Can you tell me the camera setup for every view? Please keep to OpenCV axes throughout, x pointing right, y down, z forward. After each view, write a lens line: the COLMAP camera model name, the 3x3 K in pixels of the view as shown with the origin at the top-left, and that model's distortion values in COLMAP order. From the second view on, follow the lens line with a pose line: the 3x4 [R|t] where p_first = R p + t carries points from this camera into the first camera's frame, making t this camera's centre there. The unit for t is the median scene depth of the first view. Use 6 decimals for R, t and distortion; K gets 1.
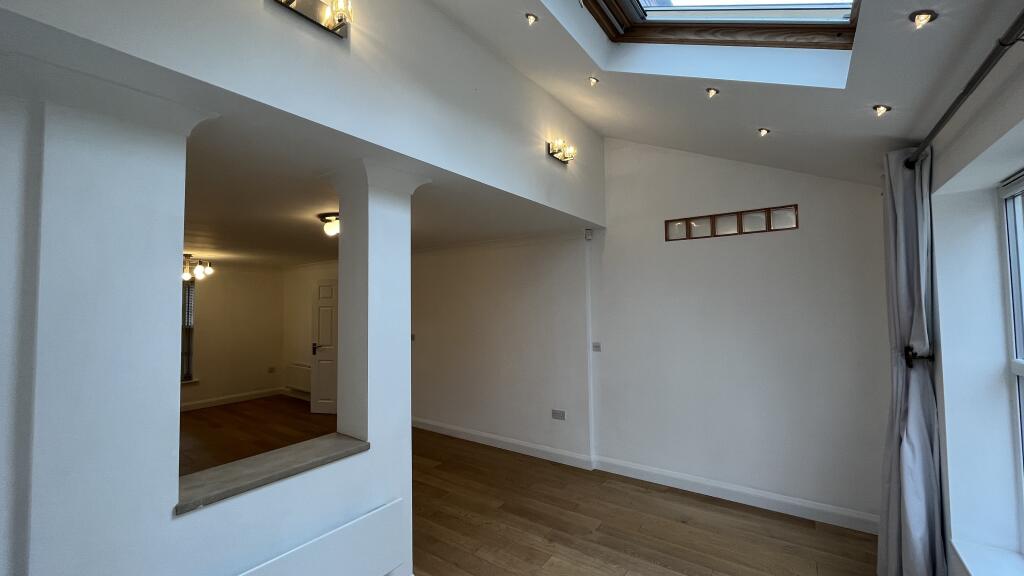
lens RADIAL K [[415.7, 0, 513.7], [0, 415.7, 289.1], [0, 0, 1]] dist [0.014015, 0.000234]
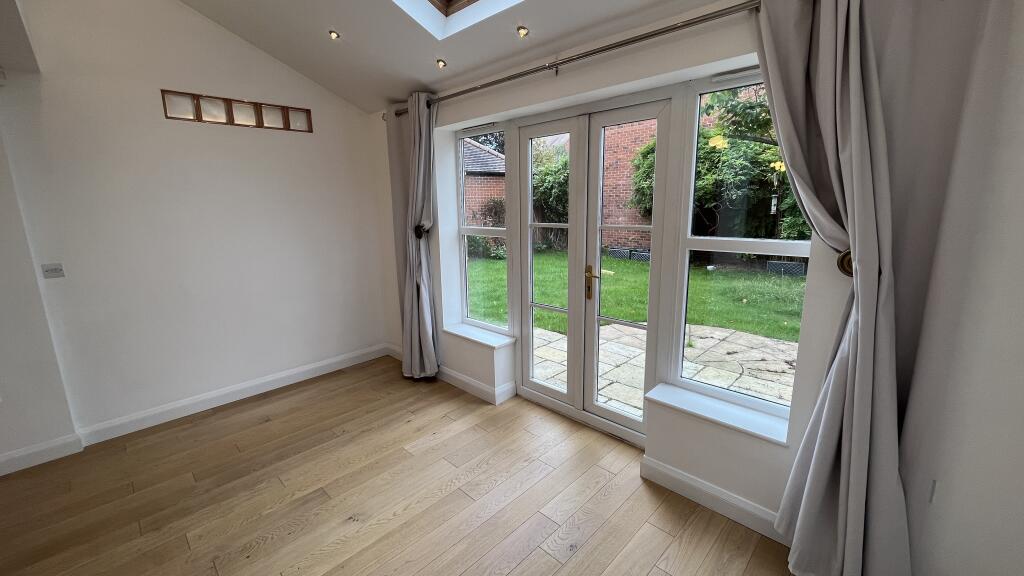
lens RADIAL K [[415.7, 0, 515.0], [0, 415.7, 287.5], [0, 0, 1]] dist [0.014015, 0.000234]
pose [[0.168740, -0.197430, 0.965685, -0.381544], [-0.016141, 0.979049, 0.202982, 0.027752], [-0.985528, -0.049838, 0.162018, 0.254110]]
